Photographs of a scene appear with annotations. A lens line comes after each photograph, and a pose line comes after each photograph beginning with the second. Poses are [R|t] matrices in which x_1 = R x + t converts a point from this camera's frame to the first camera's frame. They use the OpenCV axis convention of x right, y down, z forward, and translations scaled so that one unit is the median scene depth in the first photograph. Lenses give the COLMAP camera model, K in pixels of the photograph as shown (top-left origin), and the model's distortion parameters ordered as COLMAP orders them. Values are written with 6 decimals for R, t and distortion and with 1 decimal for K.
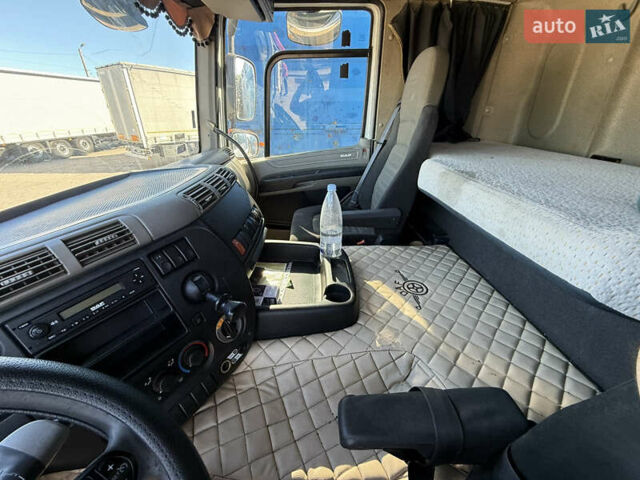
lens RADIAL K [[257.7, 0, 320.0], [0, 257.7, 240.0], [0, 0, 1]] dist [0.001445, 0.000063]
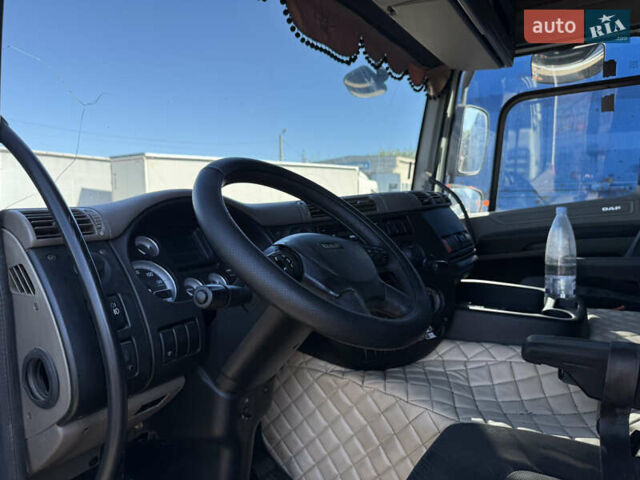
lens RADIAL K [[480.9, 0, 320.0], [0, 480.9, 240.0], [0, 0, 1]] dist [0.033941, -0.002254]
pose [[0.851370, 0.027289, -0.523856, 0.138693], [-0.225346, 0.920830, -0.318264, 0.384948], [0.473697, 0.389009, 0.790116, -0.407148]]
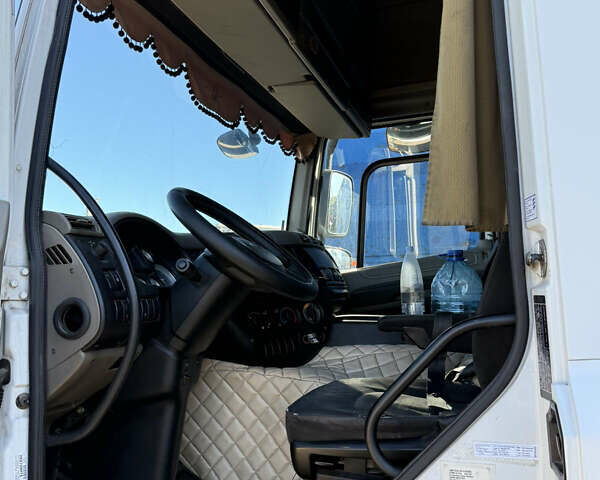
lens RADIAL K [[756.0, 0, 300.0], [0, 756.0, 240.0], [0, 0, 1]] dist [0.317453, 0.005519]
pose [[0.952605, -0.066913, -0.296760, 0.380274], [-0.107352, 0.838810, -0.533734, 1.033417], [0.284640, 0.540296, 0.791872, -1.136517]]
